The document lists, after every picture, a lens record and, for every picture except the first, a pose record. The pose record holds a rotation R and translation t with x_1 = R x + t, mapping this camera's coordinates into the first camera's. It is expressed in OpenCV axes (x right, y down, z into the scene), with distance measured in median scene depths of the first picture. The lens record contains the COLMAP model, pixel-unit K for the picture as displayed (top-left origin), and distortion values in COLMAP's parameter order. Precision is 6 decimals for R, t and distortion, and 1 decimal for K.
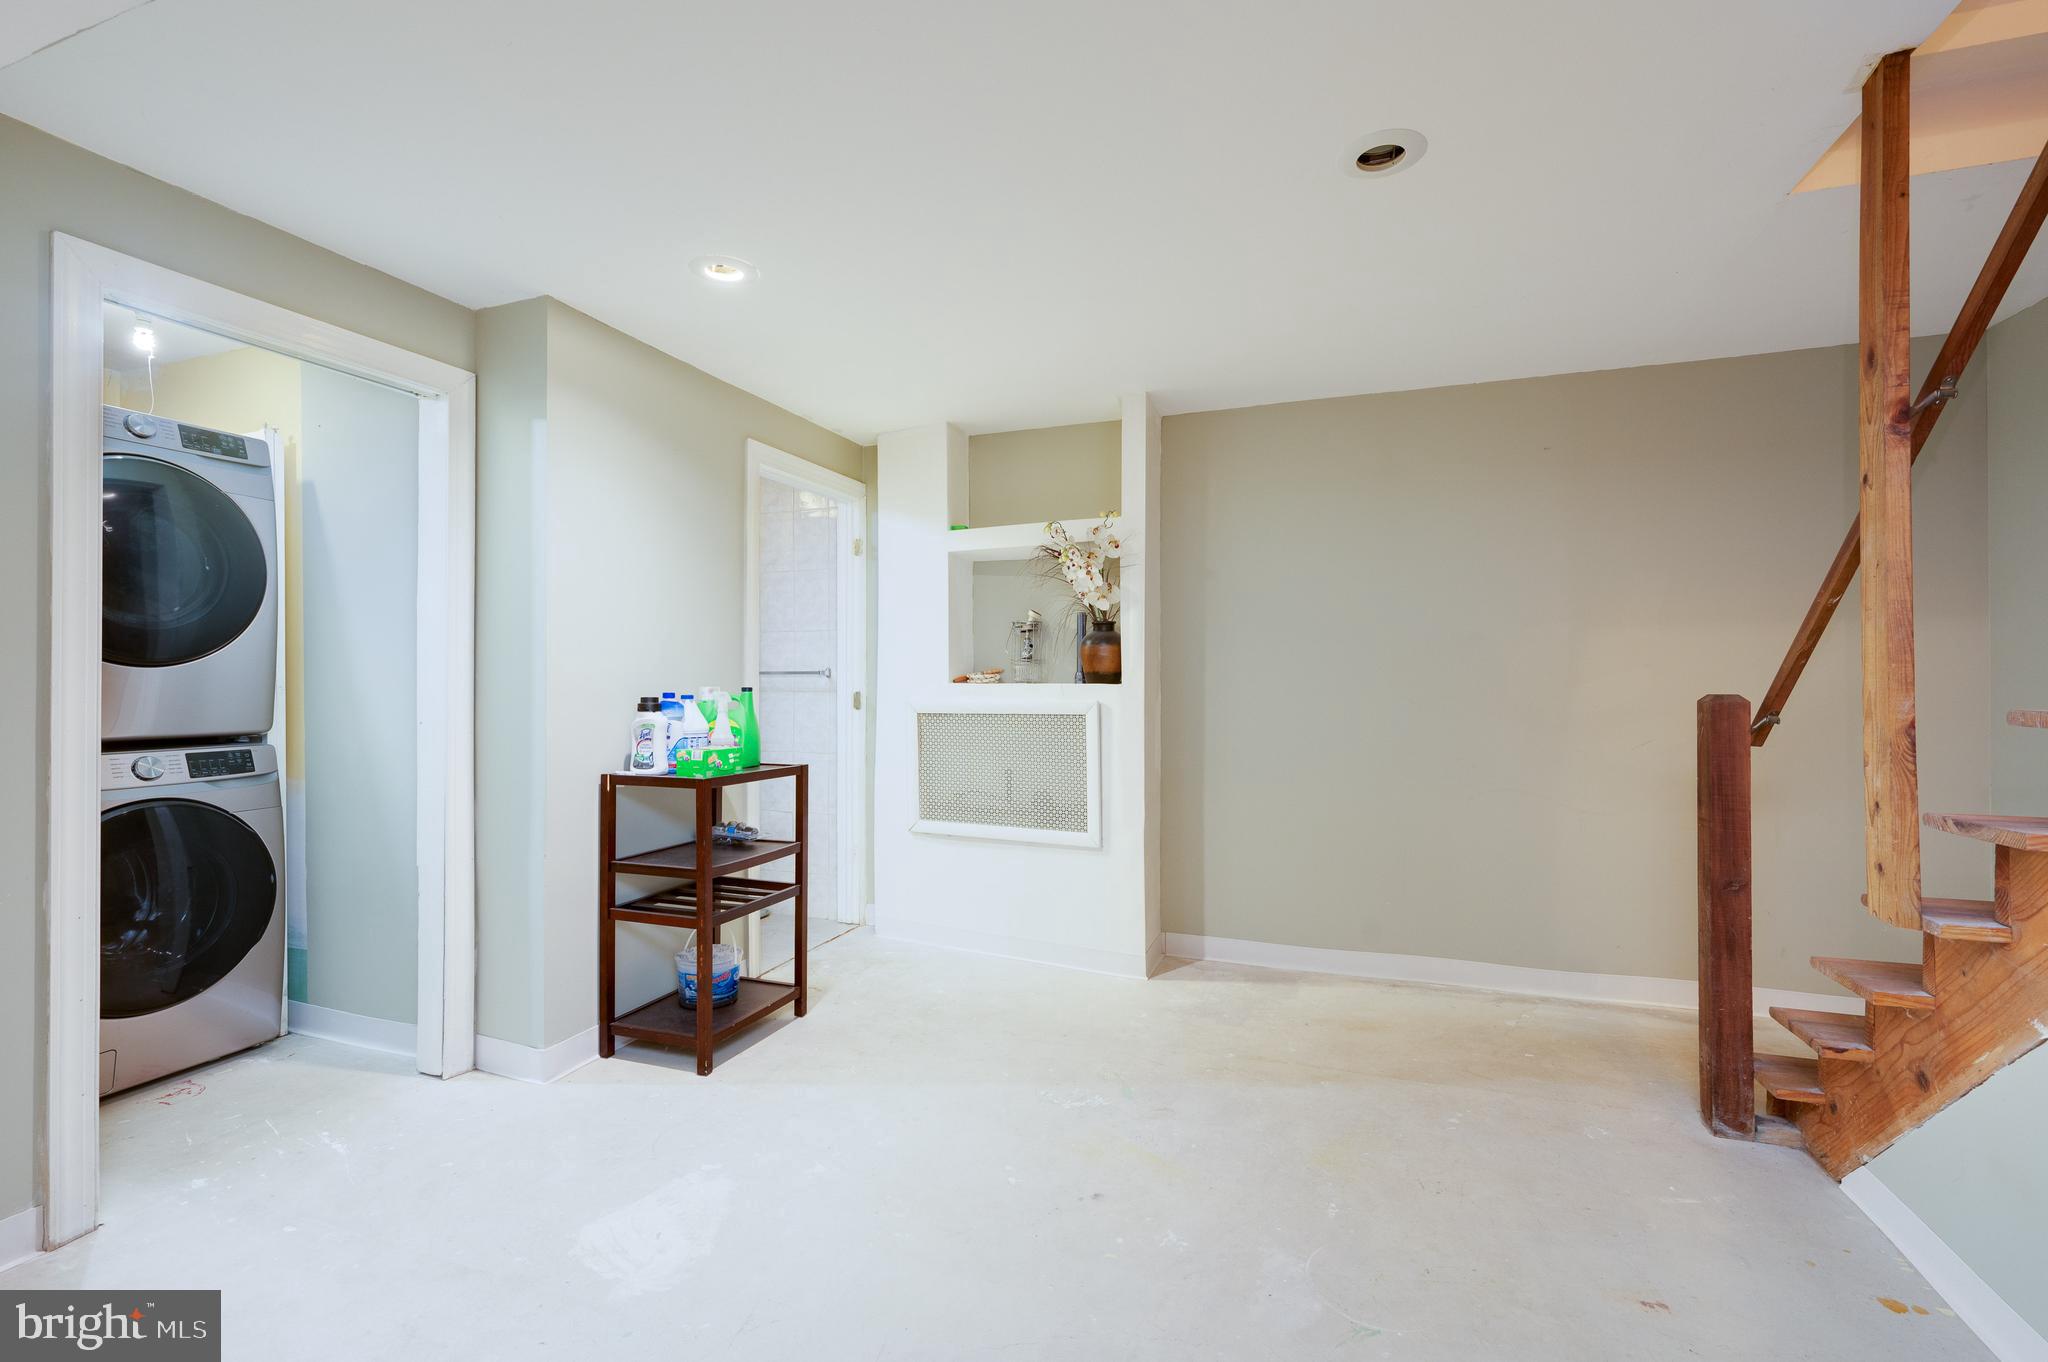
lens RADIAL K [[888.2, 0, 1024.0], [0, 888.2, 681.0], [0, 0, 1]] dist [-0.007217, -0.000305]
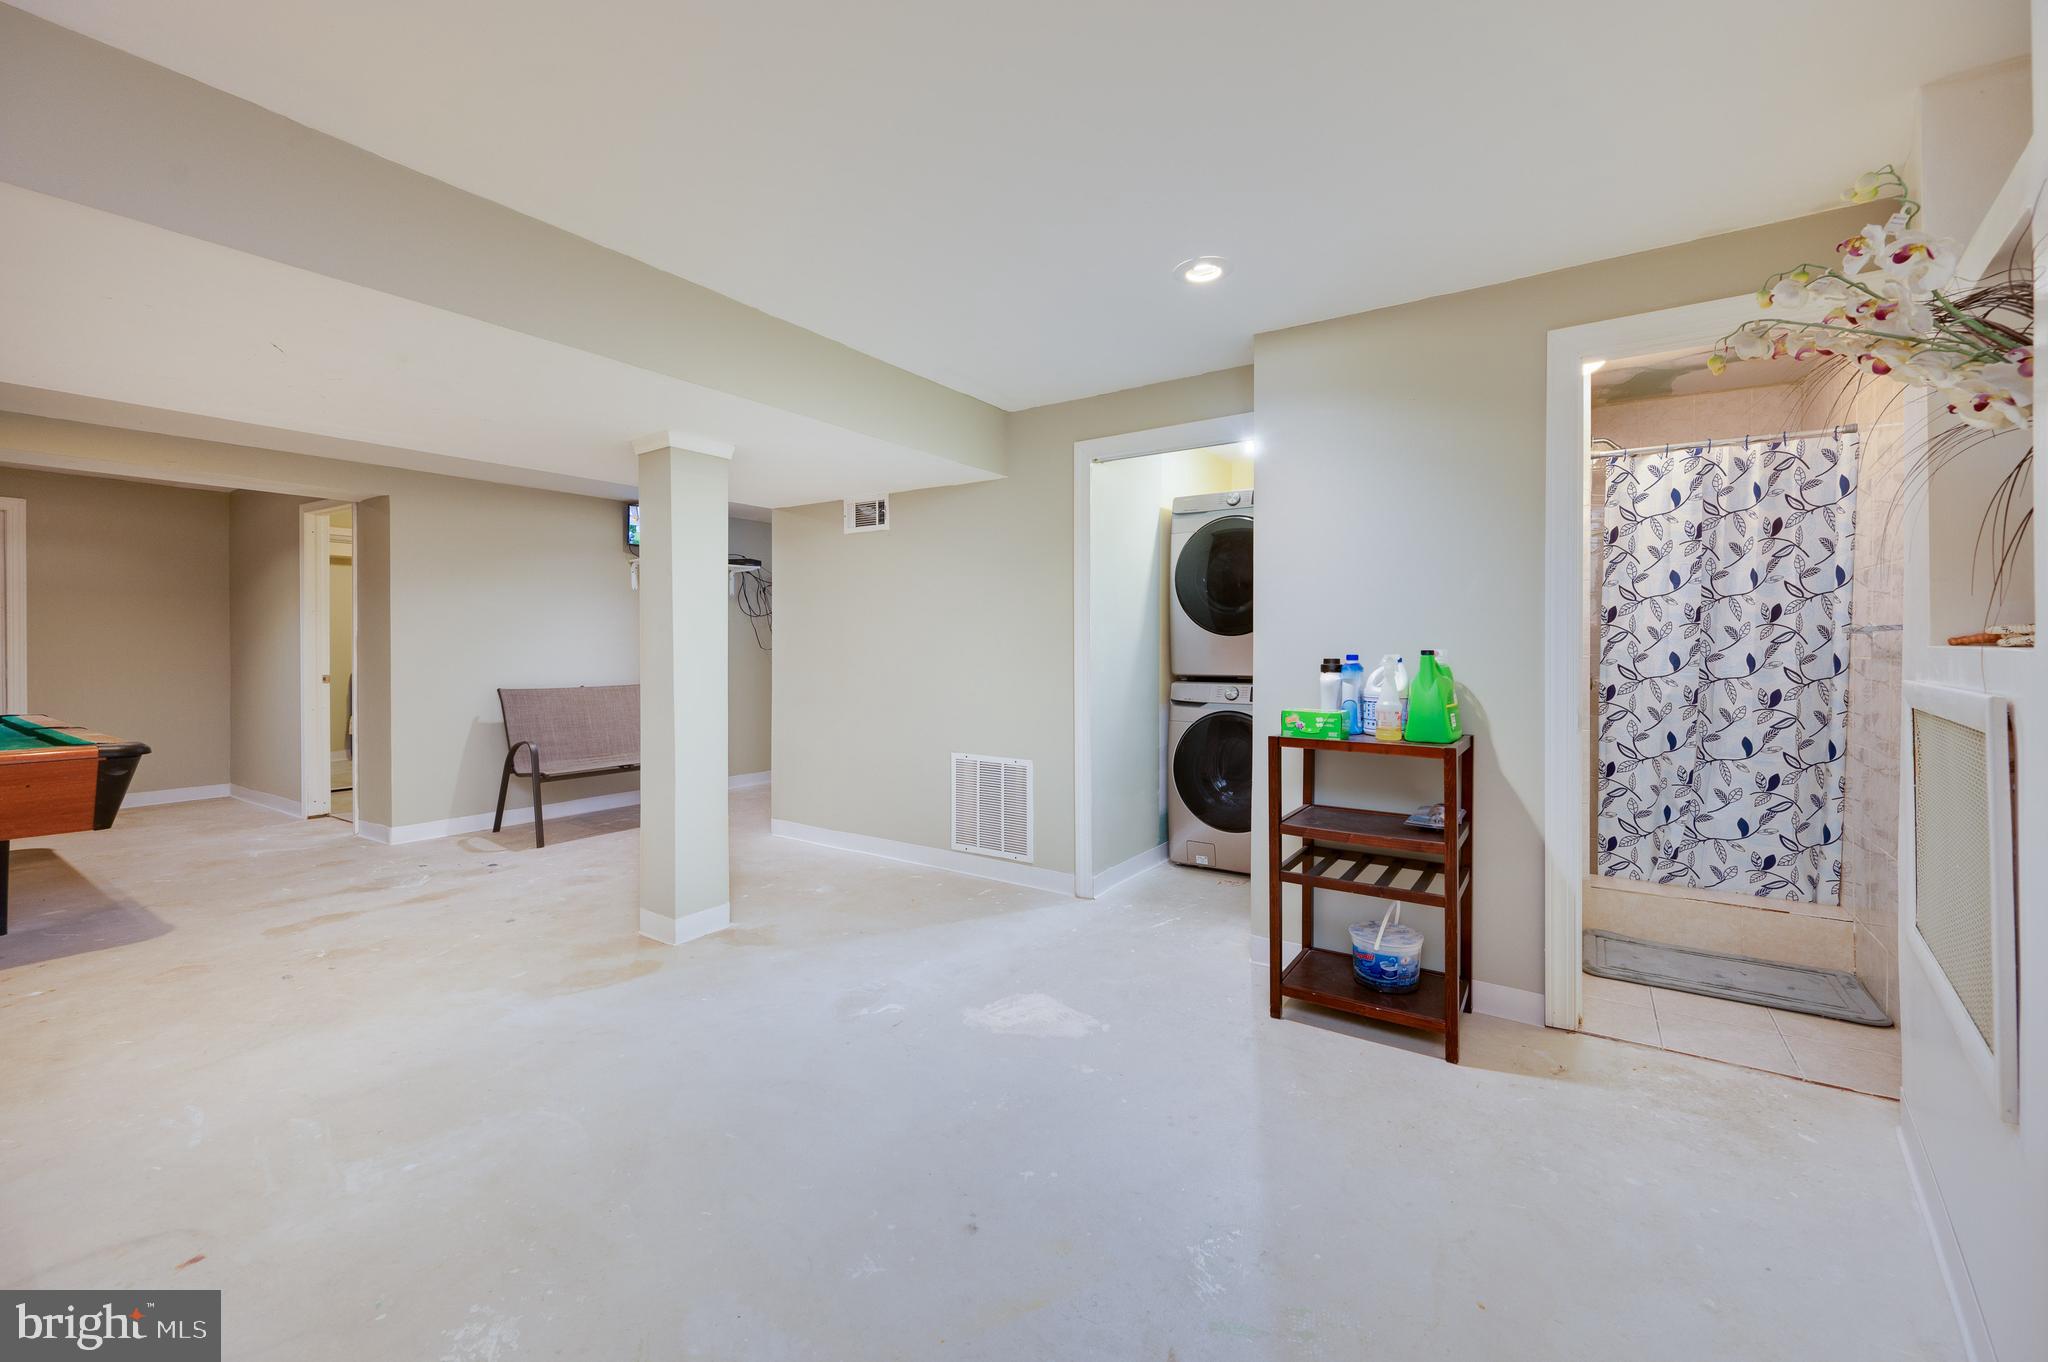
lens RADIAL K [[823.6, 0, 1031.6], [0, 823.6, 655.0], [0, 0, 1]] dist [-0.001704, 0.000094]
pose [[-0.242511, 0.013678, -0.970052, 0.513770], [0.005704, 0.999903, 0.012672, 0.002659], [0.970132, -0.002460, -0.242566, 0.760169]]
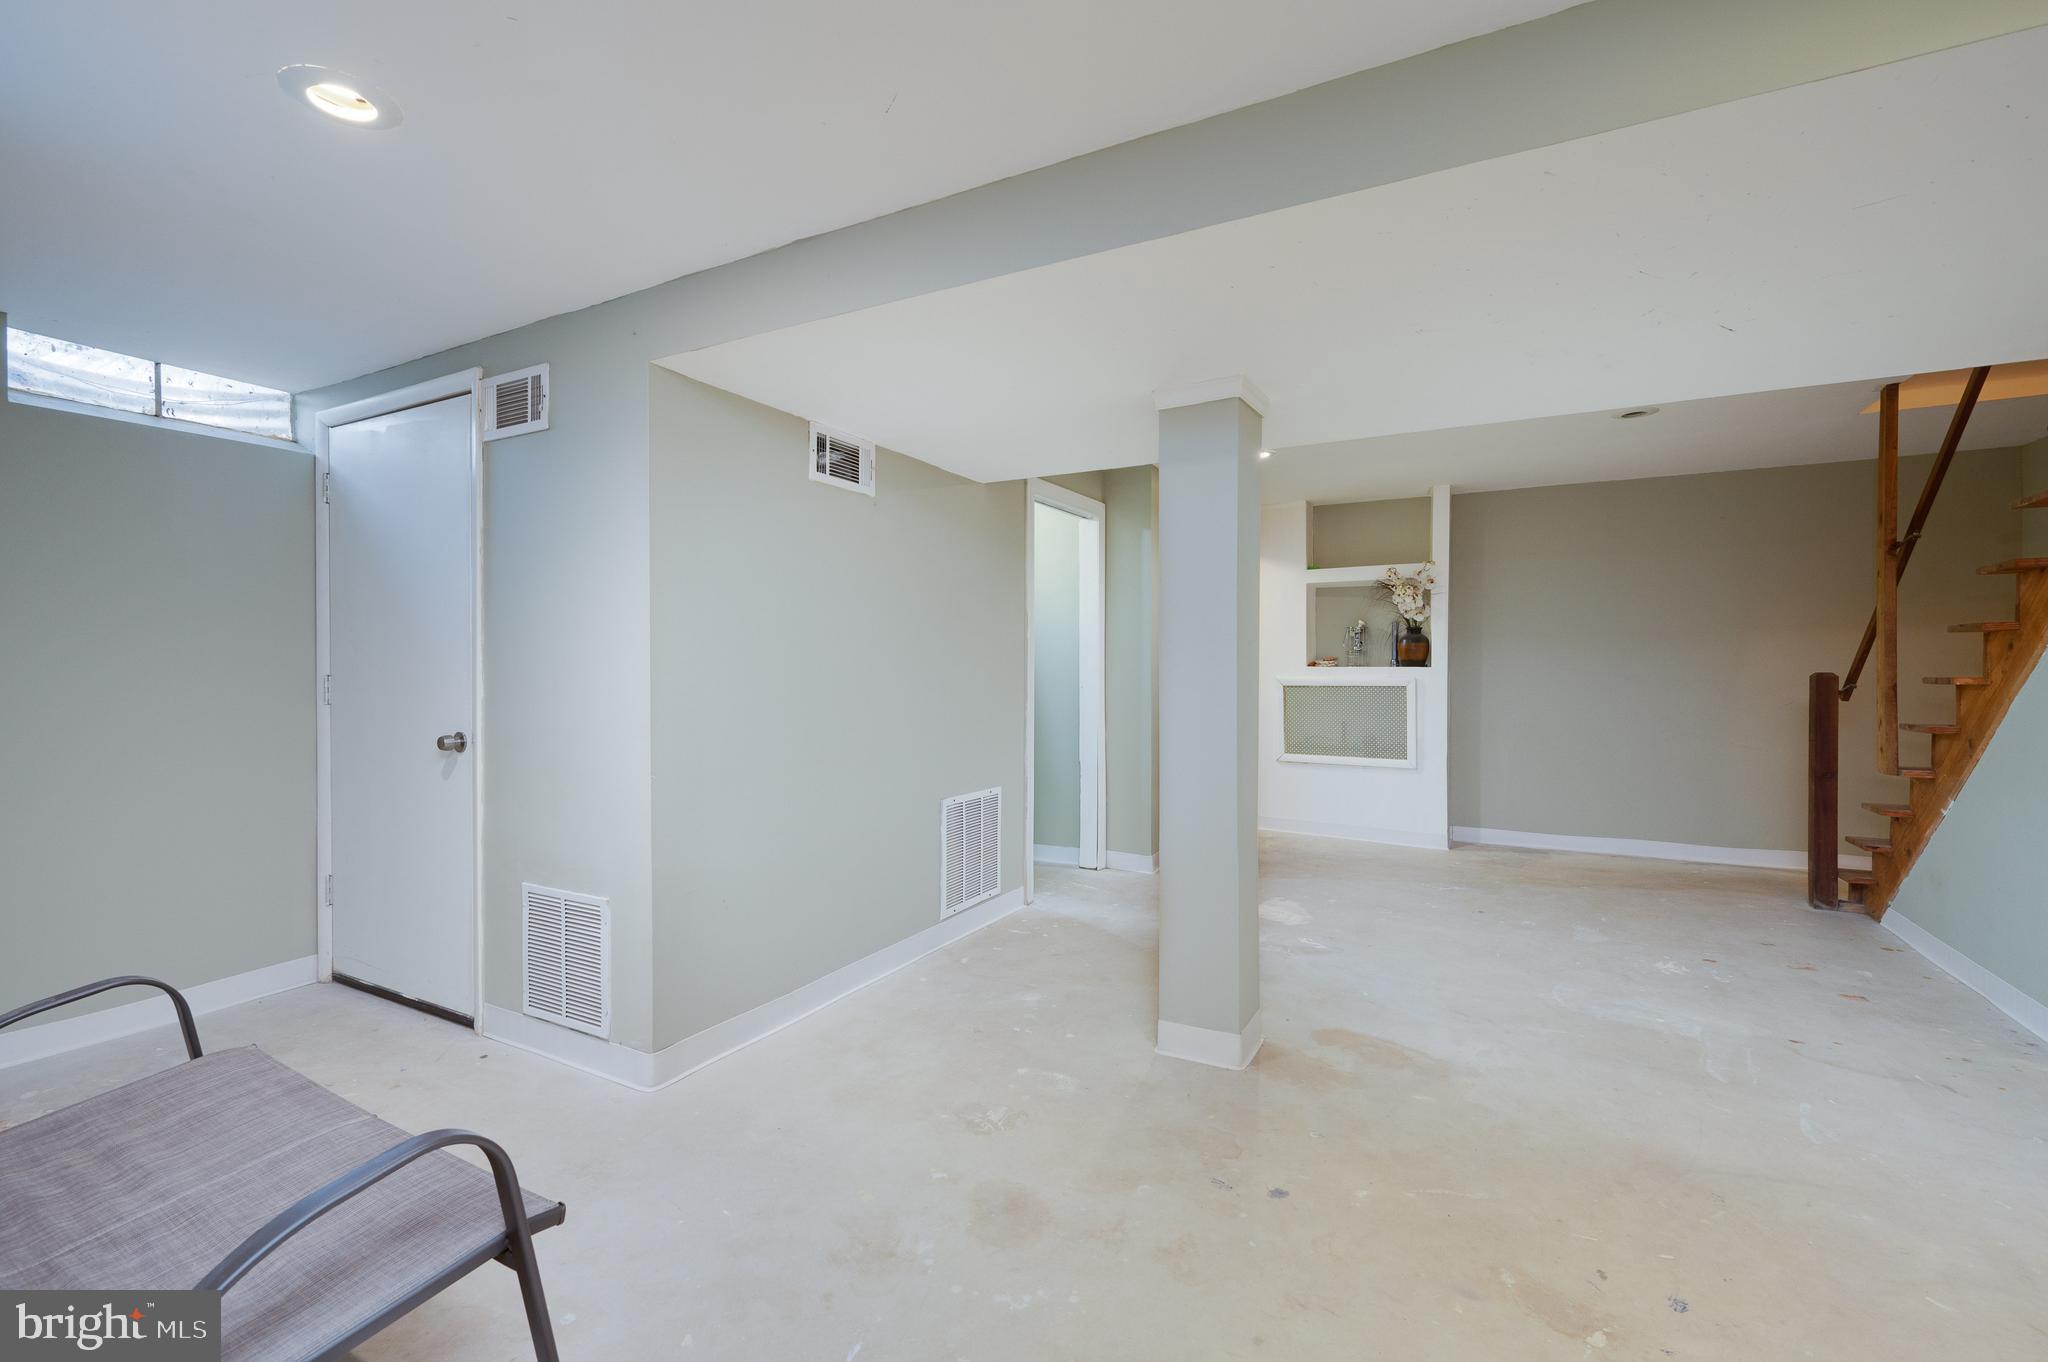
lens RADIAL K [[888.2, 0, 1024.0], [0, 888.2, 681.0], [0, 0, 1]] dist [-0.007217, -0.000305]
pose [[0.989936, 0.002708, -0.141491, -0.391716], [-0.000211, 0.999844, 0.017663, 0.000417], [0.141517, -0.017455, 0.989782, -0.689670]]
